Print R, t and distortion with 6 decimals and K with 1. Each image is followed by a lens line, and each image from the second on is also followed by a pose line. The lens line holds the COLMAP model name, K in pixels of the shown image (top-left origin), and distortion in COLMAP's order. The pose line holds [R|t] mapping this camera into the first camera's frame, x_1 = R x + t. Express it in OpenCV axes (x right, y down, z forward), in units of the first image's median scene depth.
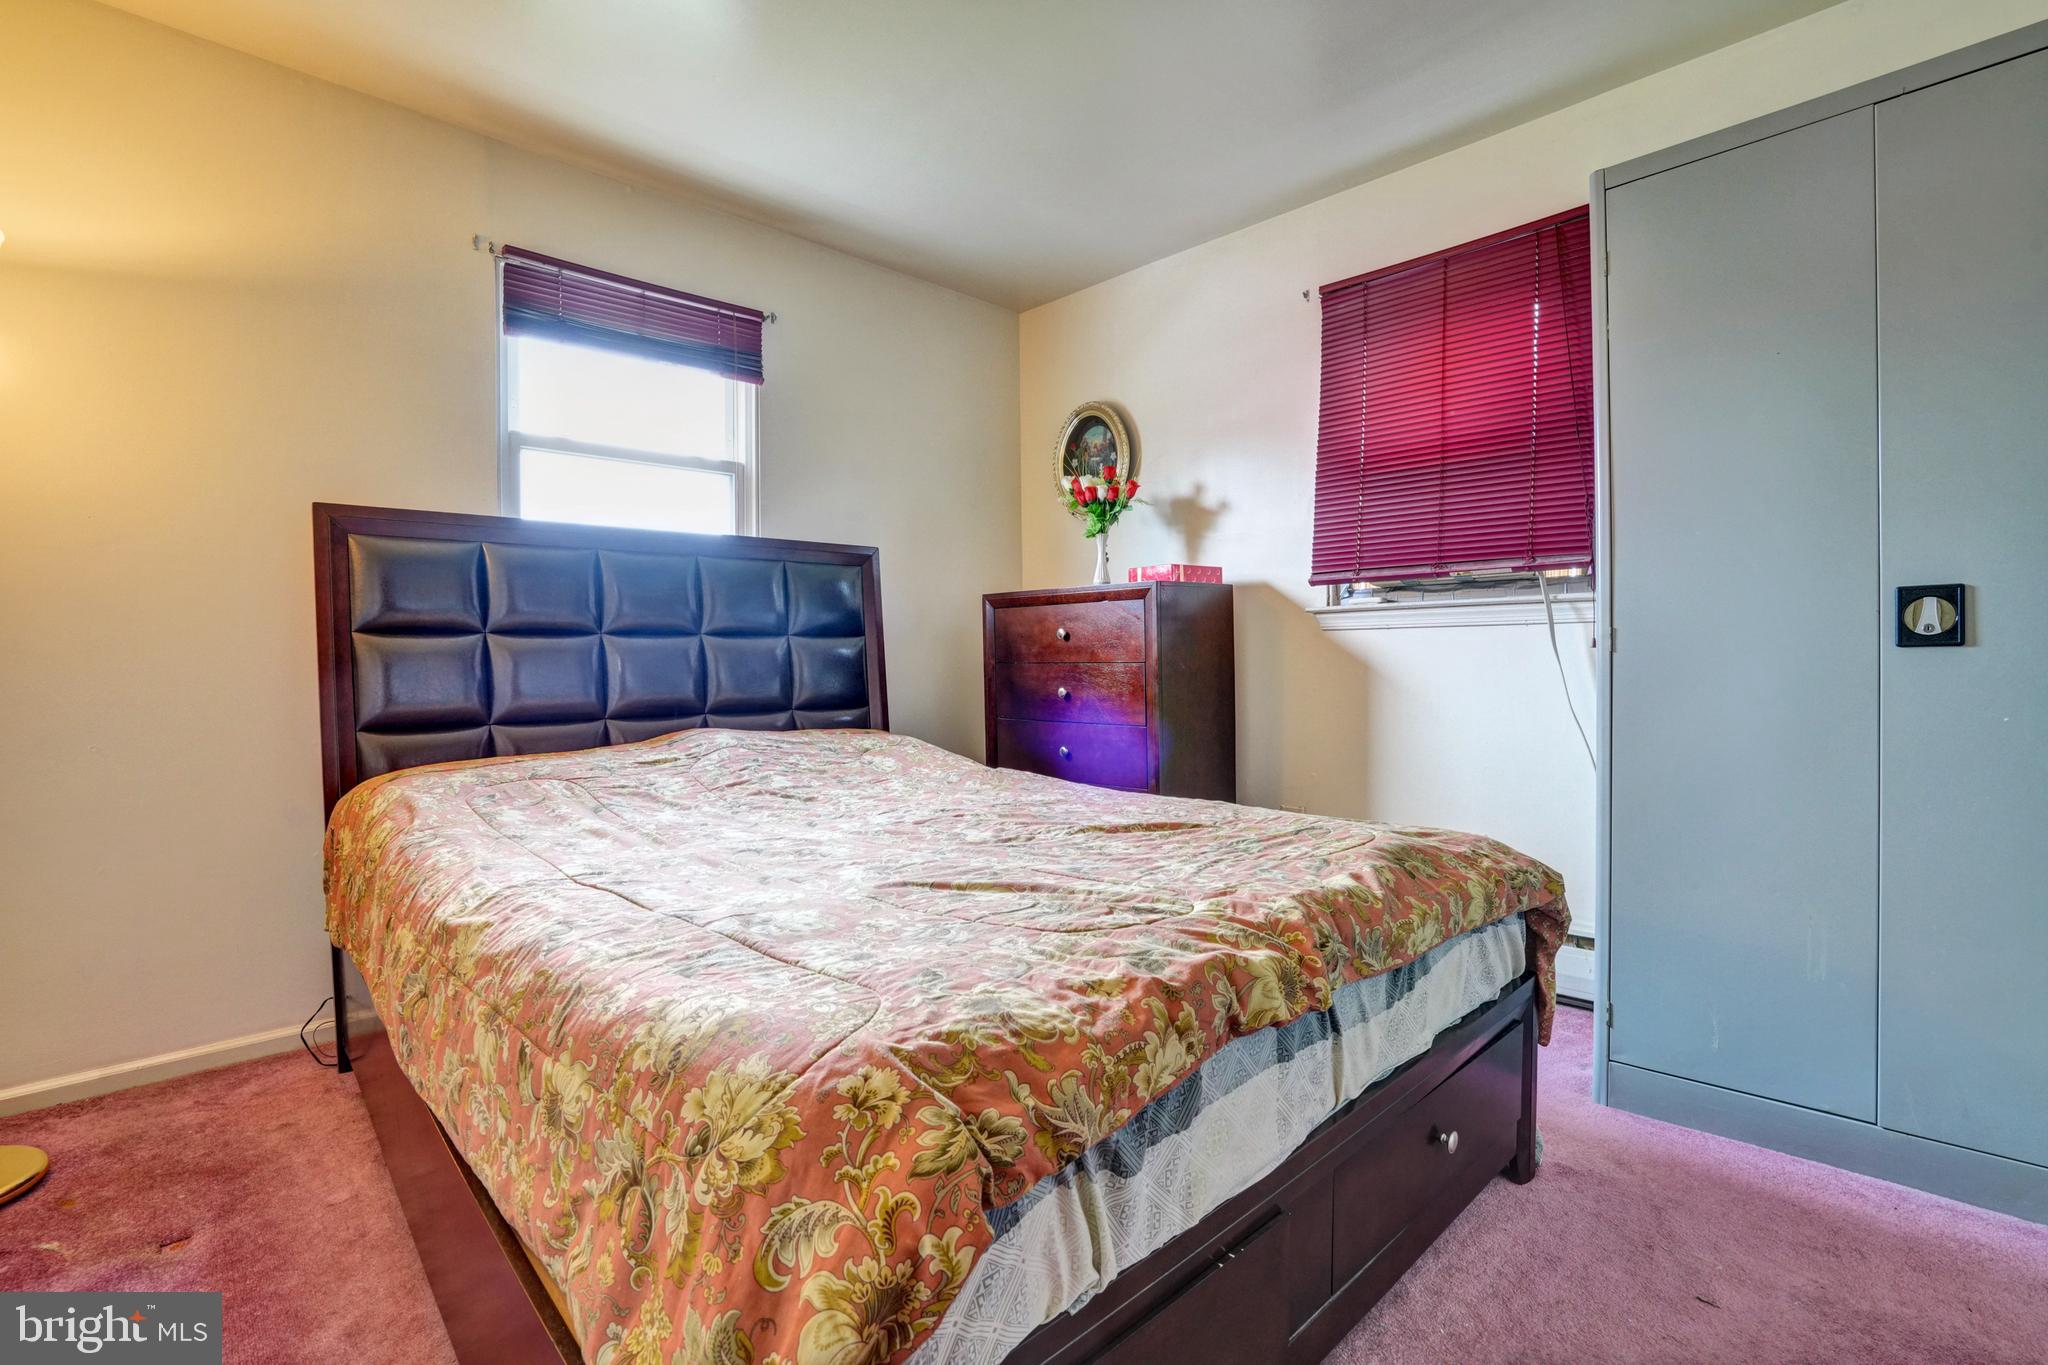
lens RADIAL K [[944.6, 0, 1021.5], [0, 944.6, 681.9], [0, 0, 1]] dist [-0.063165, 0.024543]
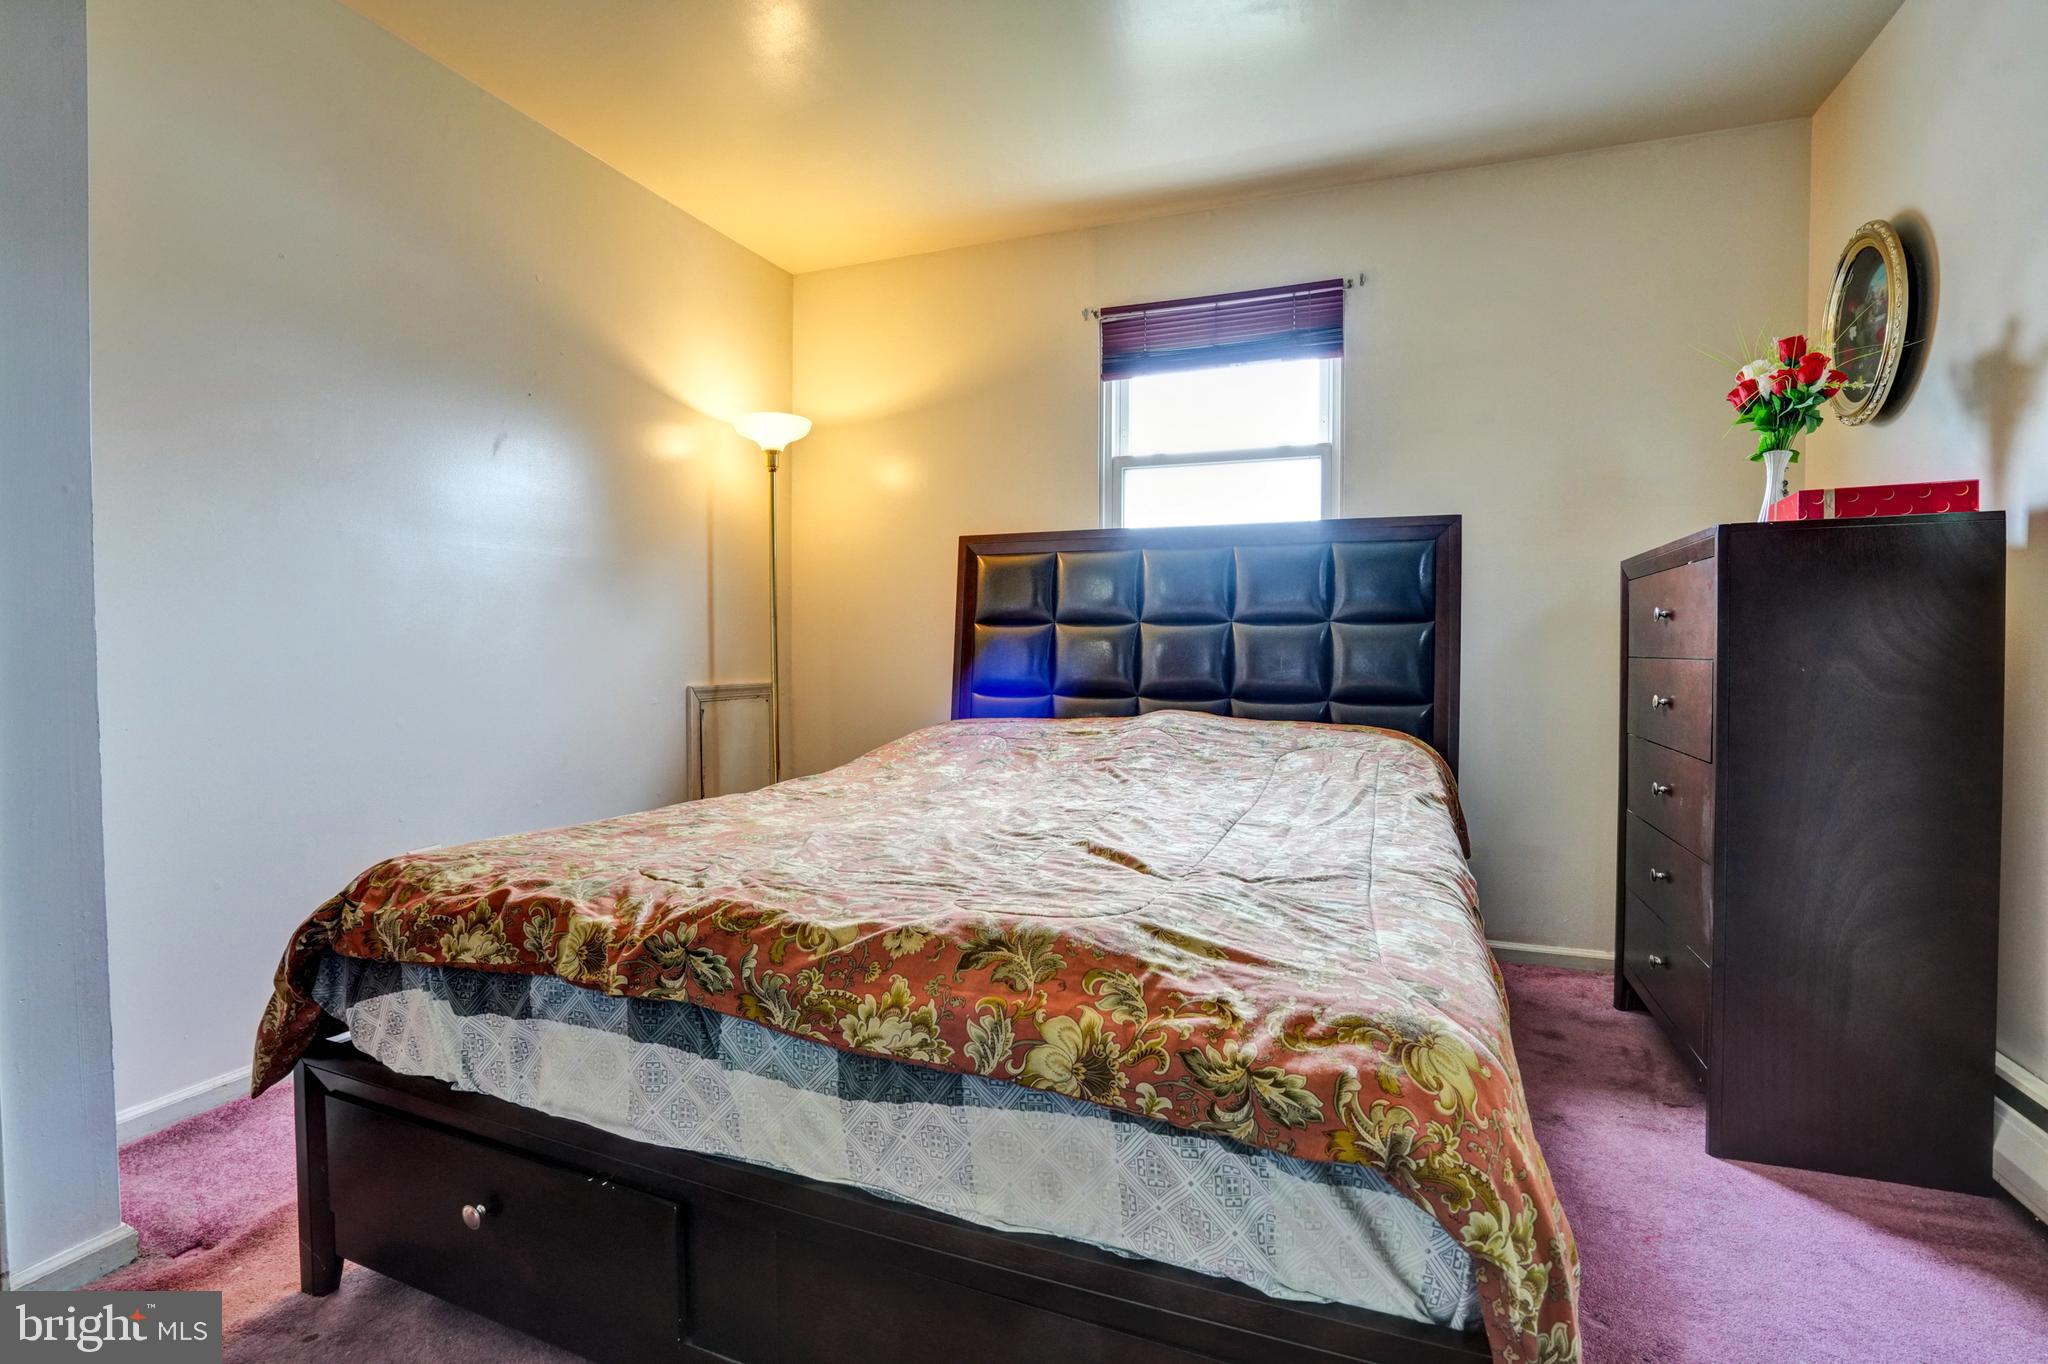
lens RADIAL K [[938.1, 0, 1024.0], [0, 938.1, 682.0], [0, 0, 1]] dist [-0.060849, 0.034240]
pose [[0.410819, 0.048505, -0.910426, 0.519176], [-0.033027, 0.998720, 0.038306, -0.015768], [0.911119, 0.014331, 0.411895, 0.365075]]
